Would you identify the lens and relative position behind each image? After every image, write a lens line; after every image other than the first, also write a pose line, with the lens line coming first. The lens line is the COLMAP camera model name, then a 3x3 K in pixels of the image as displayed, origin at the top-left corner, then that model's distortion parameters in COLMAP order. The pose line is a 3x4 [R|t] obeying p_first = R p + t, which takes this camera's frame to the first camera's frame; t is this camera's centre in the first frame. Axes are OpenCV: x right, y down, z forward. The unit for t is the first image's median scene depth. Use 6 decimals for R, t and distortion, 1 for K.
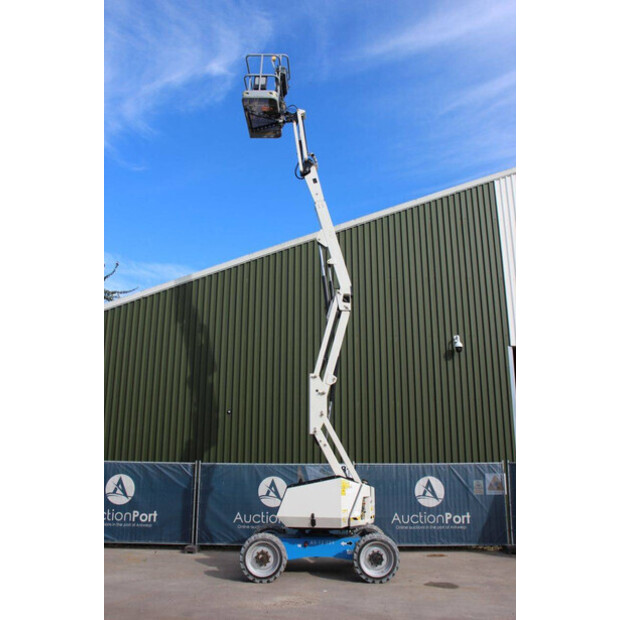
lens RADIAL K [[574.3, 0, 310.0], [0, 574.3, 310.0], [0, 0, 1]] dist [-0.075427, 0.009104]
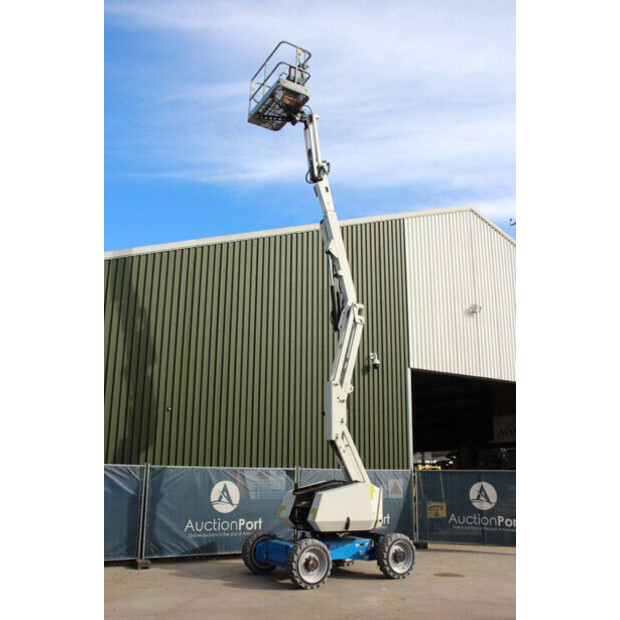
lens RADIAL K [[596.8, 0, 310.0], [0, 596.8, 310.0], [0, 0, 1]] dist [-0.064636, 0.014701]
pose [[0.841811, 0.147747, 0.519157, -0.514142], [-0.151080, 0.987860, -0.036160, 0.026319], [-0.518197, -0.047994, 0.853913, 0.102138]]
